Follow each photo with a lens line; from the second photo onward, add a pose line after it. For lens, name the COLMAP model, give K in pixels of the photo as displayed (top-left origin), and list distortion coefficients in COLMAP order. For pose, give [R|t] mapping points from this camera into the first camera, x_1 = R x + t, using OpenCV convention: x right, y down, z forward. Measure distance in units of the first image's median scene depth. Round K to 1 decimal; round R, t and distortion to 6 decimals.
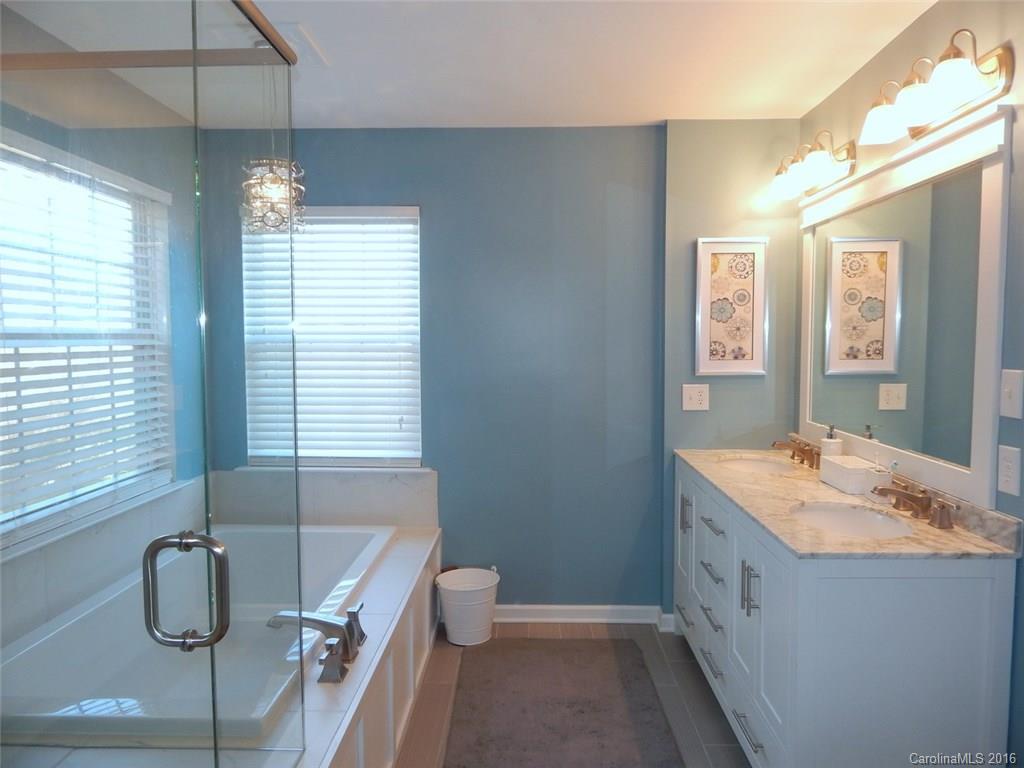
lens RADIAL K [[674.2, 0, 511.1], [0, 674.2, 379.1], [0, 0, 1]] dist [-0.002252, -0.001499]
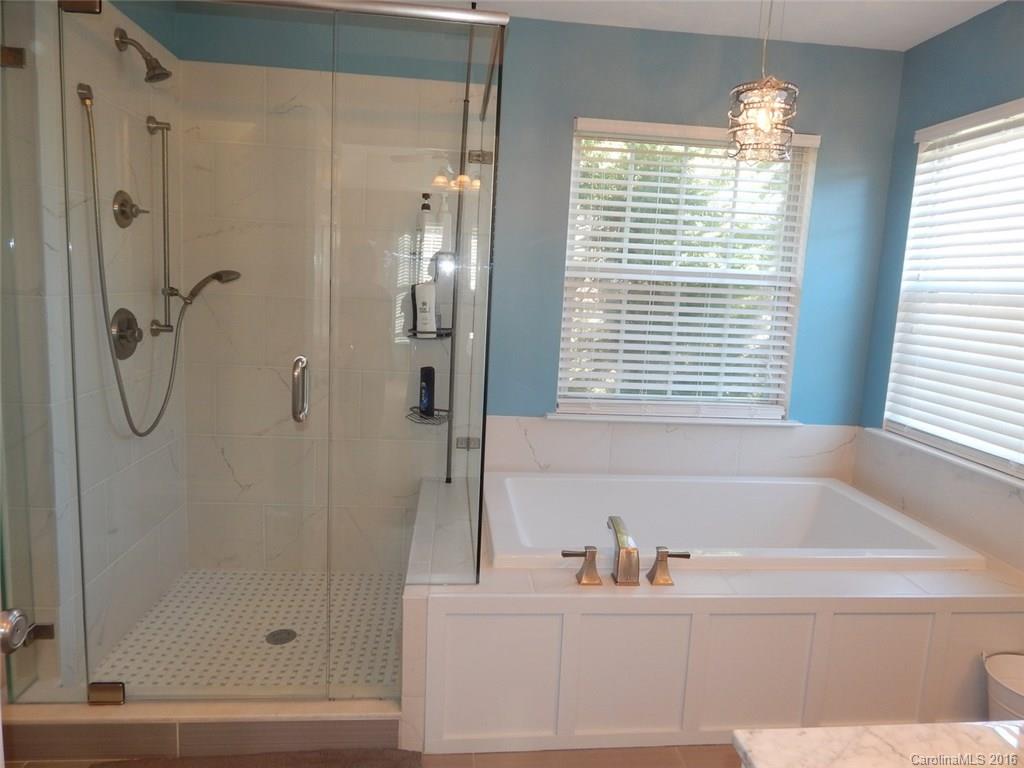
lens RADIAL K [[674.2, 0, 511.9], [0, 674.2, 386.8], [0, 0, 1]] dist [-0.002252, -0.001499]
pose [[0.115647, 0.161599, -0.980057, 0.425667], [-0.109563, 0.982732, 0.149111, -0.006467], [0.987229, 0.090134, 0.131355, 0.395651]]
